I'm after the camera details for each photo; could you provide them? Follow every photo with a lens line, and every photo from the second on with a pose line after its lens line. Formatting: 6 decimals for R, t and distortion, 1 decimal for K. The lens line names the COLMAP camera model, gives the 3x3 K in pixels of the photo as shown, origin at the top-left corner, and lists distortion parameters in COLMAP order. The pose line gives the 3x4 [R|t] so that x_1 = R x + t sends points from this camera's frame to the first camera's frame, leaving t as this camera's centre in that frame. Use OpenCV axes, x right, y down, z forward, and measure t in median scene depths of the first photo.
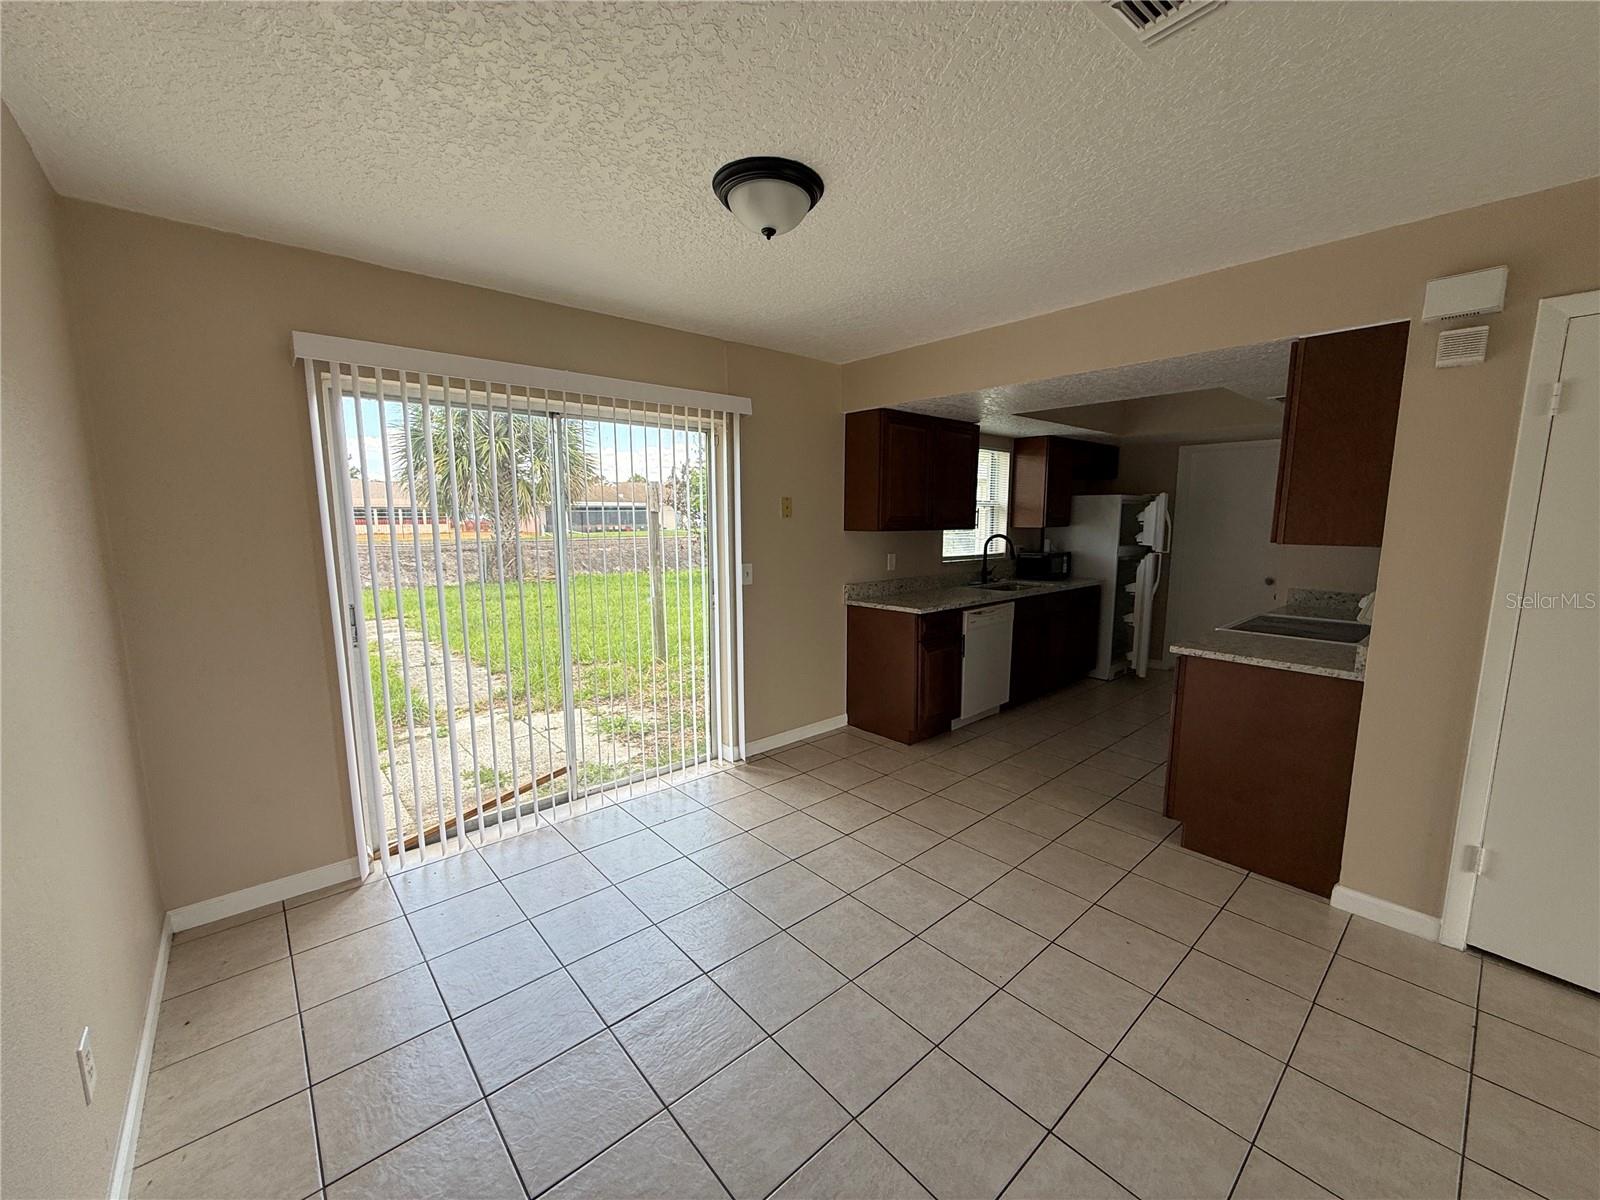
lens RADIAL K [[635.6, 0, 802.7], [0, 635.6, 607.0], [0, 0, 1]] dist [0.001664, -0.000067]
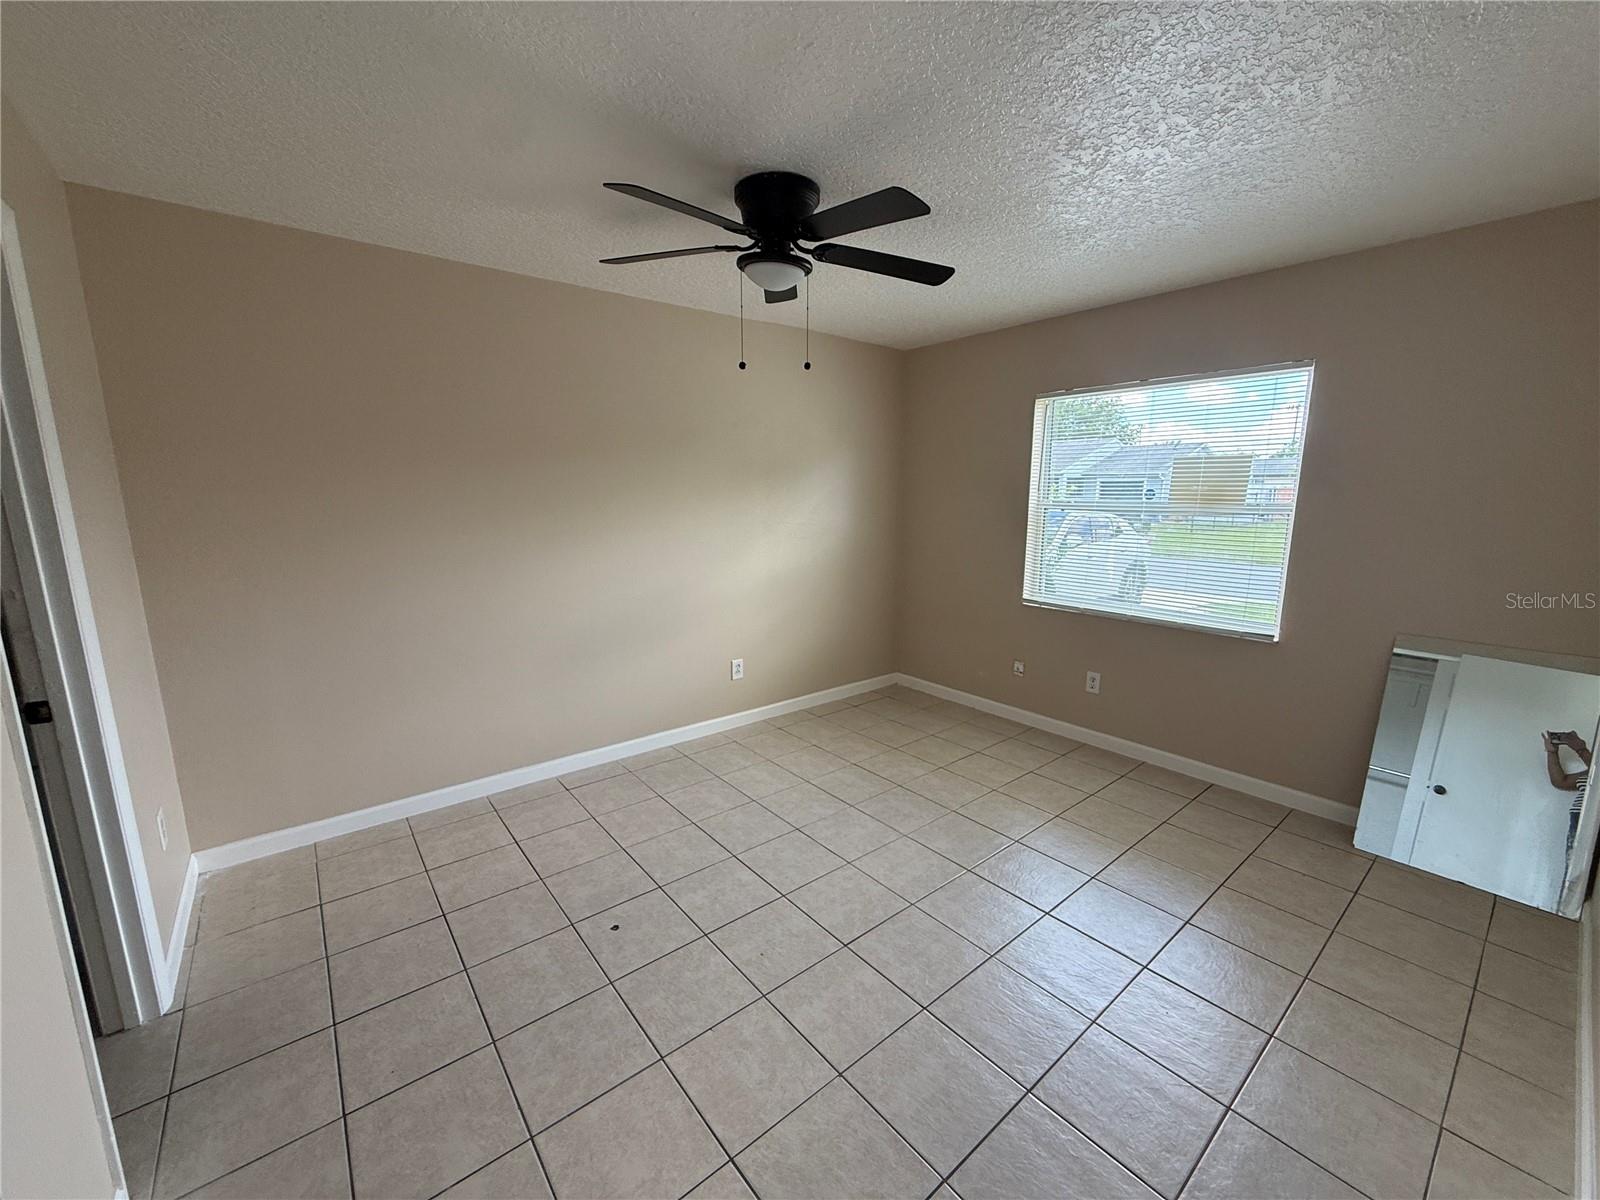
lens RADIAL K [[635.6, 0, 777.0], [0, 635.6, 598.2], [0, 0, 1]] dist [0.001664, -0.000067]
pose [[0.998931, 0.014957, -0.043729, 0.365023], [-0.013699, 0.999487, 0.028933, 0.090935], [0.044139, -0.028303, 0.998624, -0.620868]]
